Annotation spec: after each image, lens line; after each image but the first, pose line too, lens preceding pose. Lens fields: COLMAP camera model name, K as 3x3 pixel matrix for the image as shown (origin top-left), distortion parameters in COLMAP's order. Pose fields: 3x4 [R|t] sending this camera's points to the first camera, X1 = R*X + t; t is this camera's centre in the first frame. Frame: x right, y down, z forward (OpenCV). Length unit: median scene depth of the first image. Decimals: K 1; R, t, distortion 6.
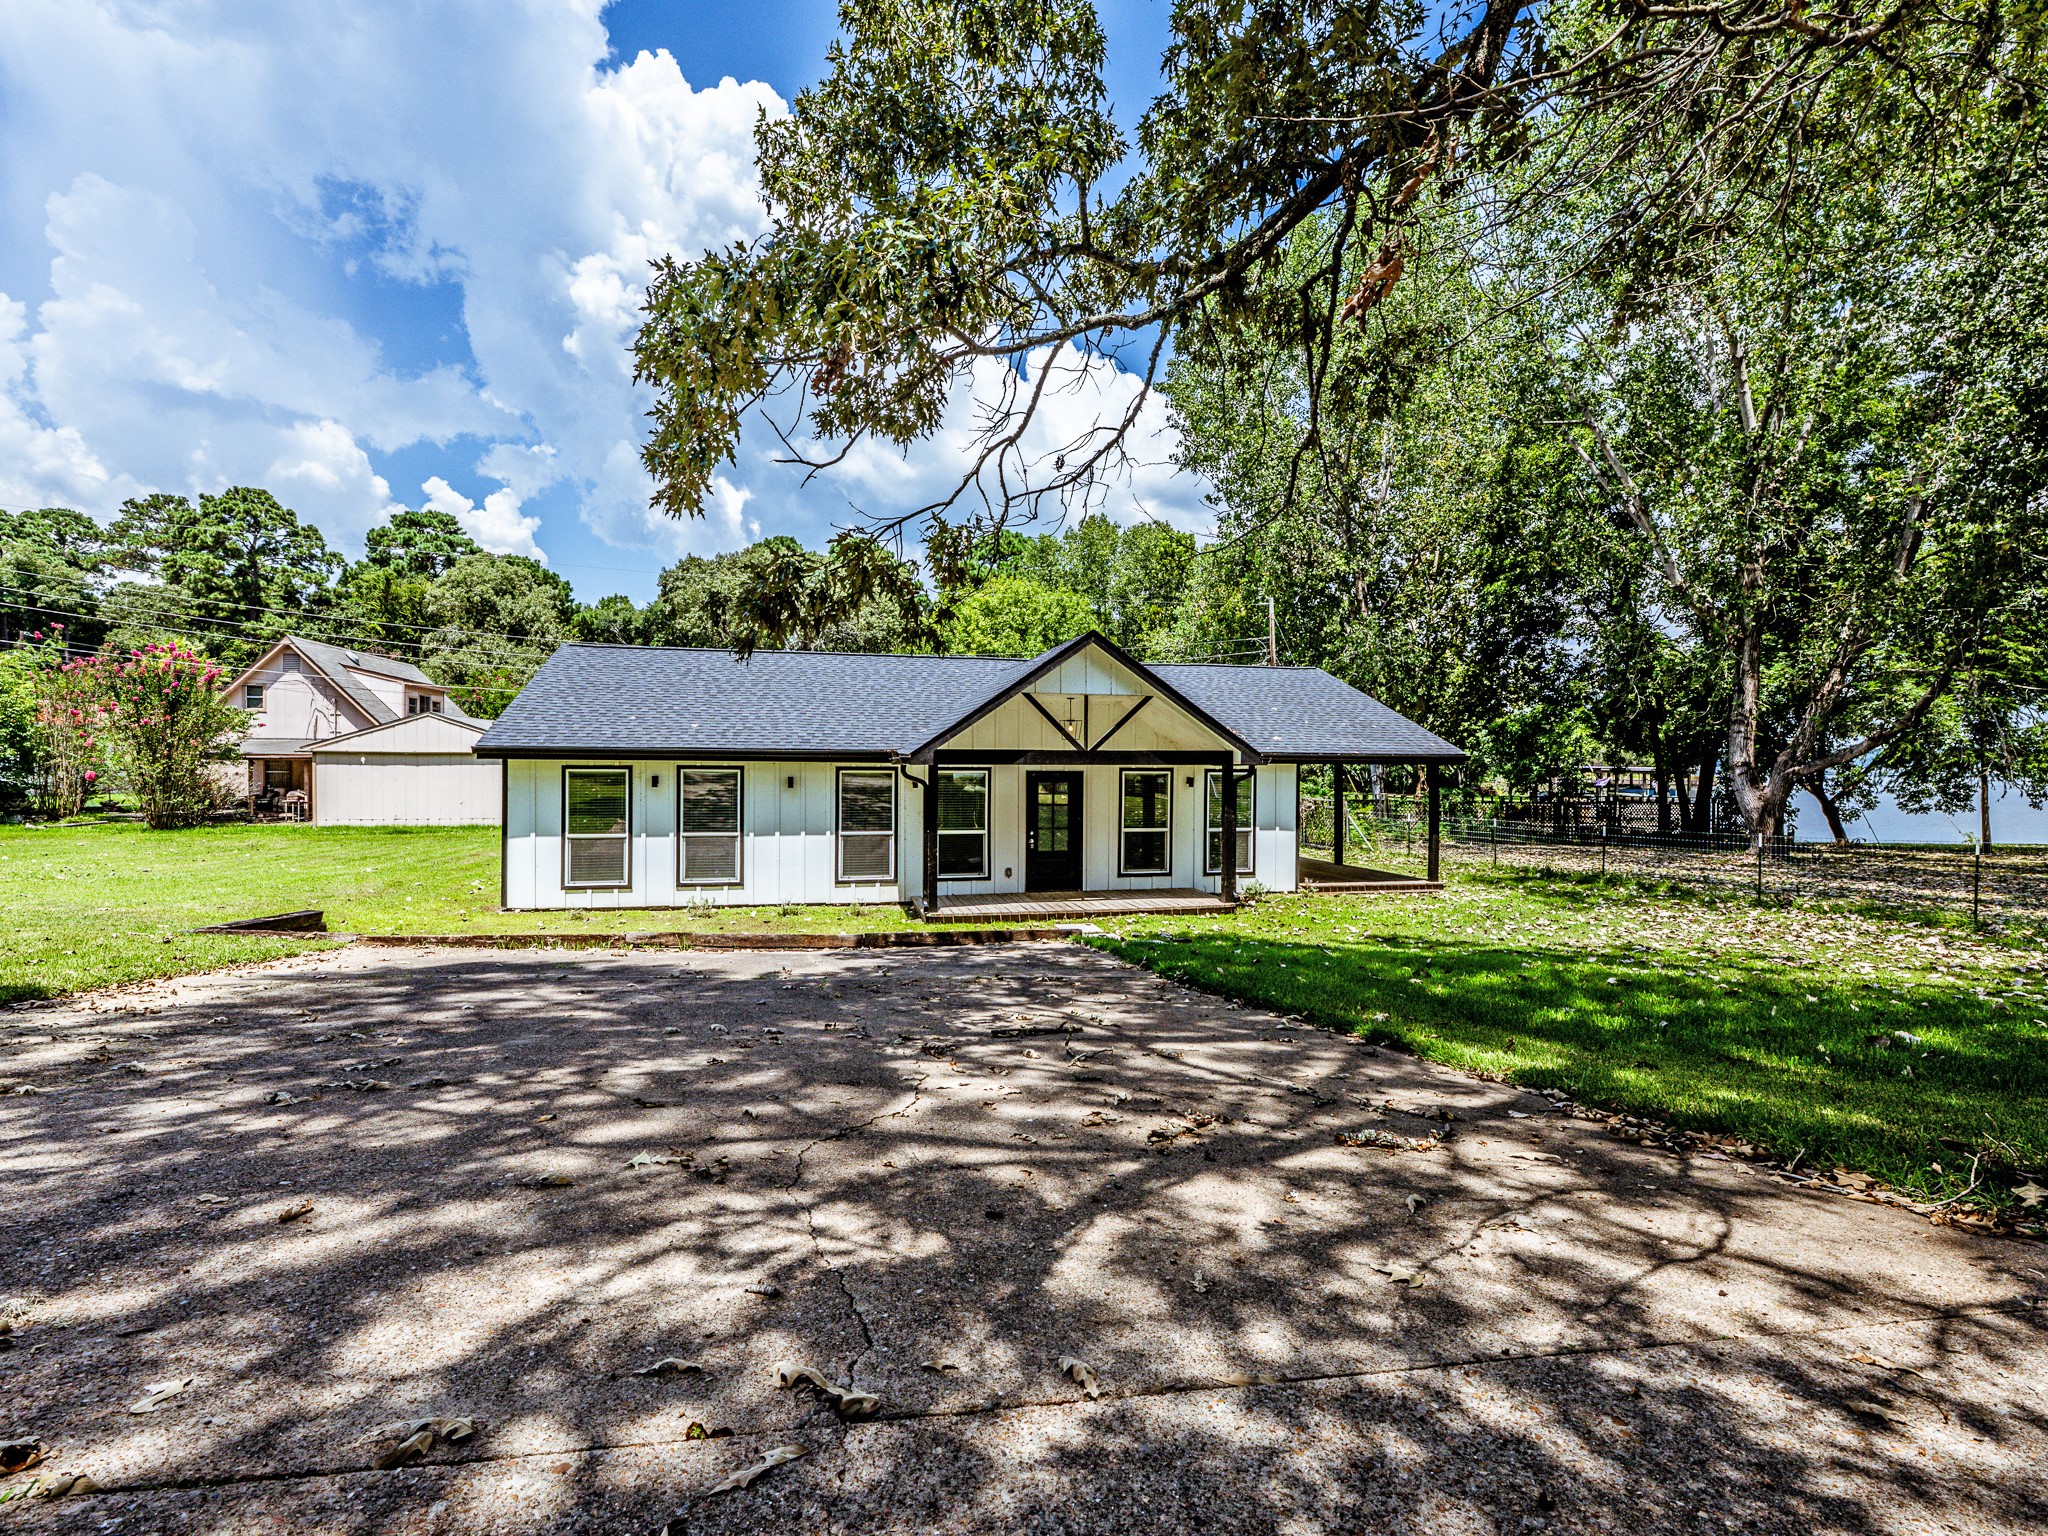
lens RADIAL K [[841.4, 0, 1012.2], [0, 841.4, 766.0], [0, 0, 1]] dist [0.000529, 0.000050]
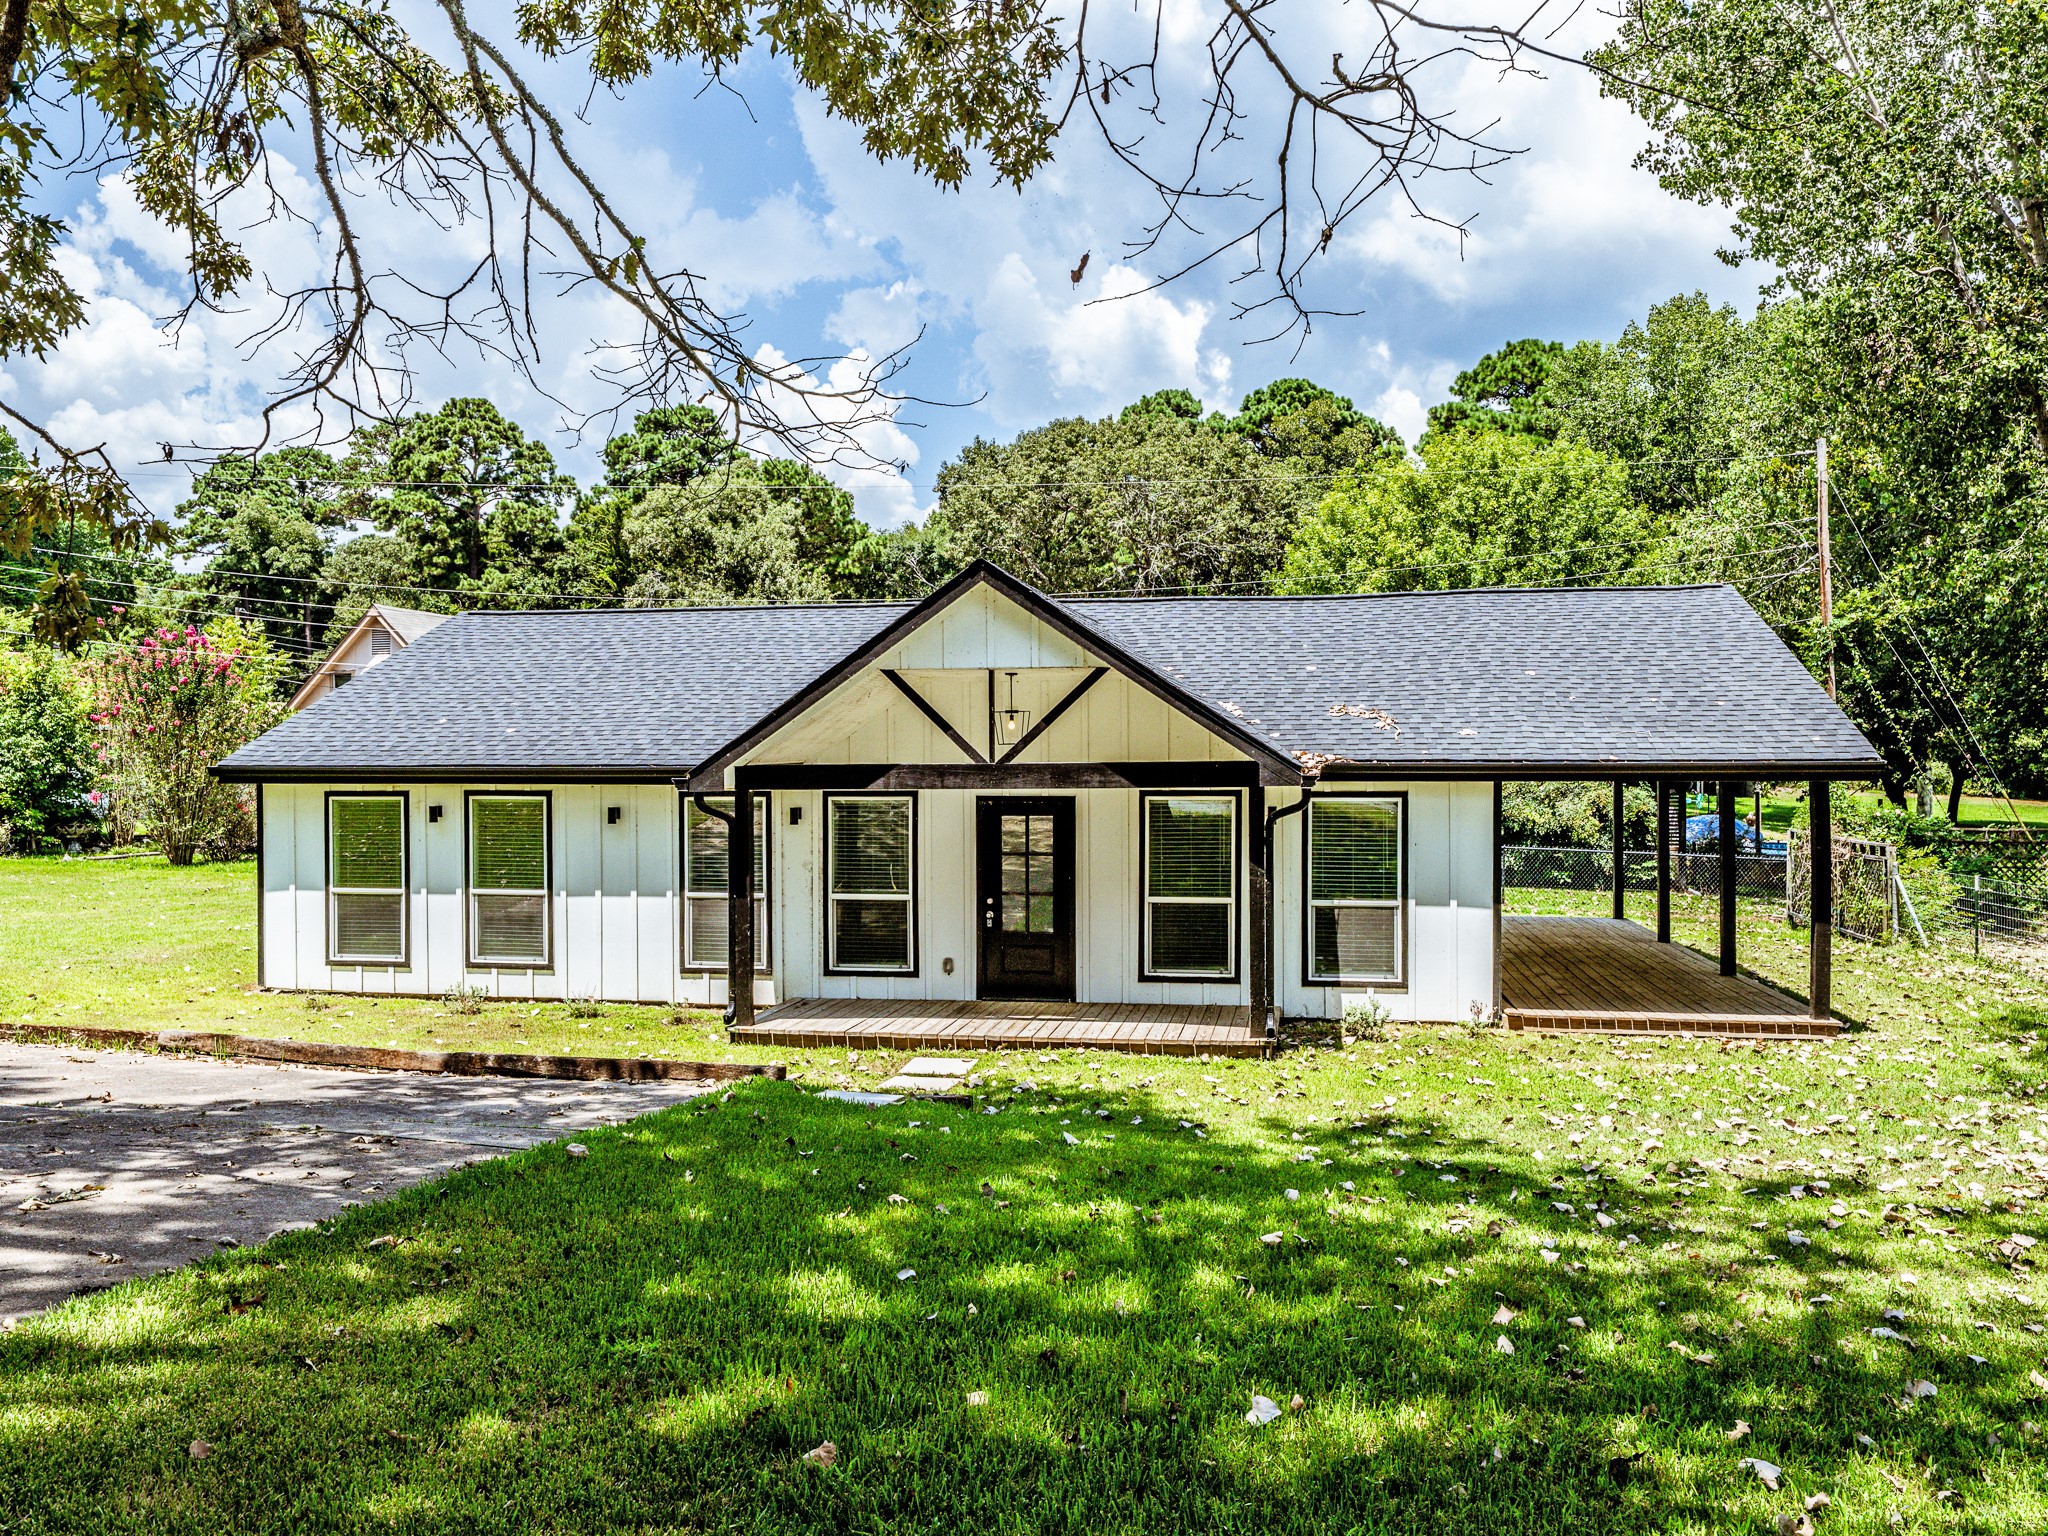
lens RADIAL K [[1431.4, 0, 1034.0], [0, 1431.4, 772.4], [0, 0, 1]] dist [0.003729, 0.001117]
pose [[0.934746, -0.006935, -0.355249, 0.417437], [0.007916, 0.999968, 0.001306, -0.012399], [0.355228, -0.004033, 0.934771, 0.067715]]
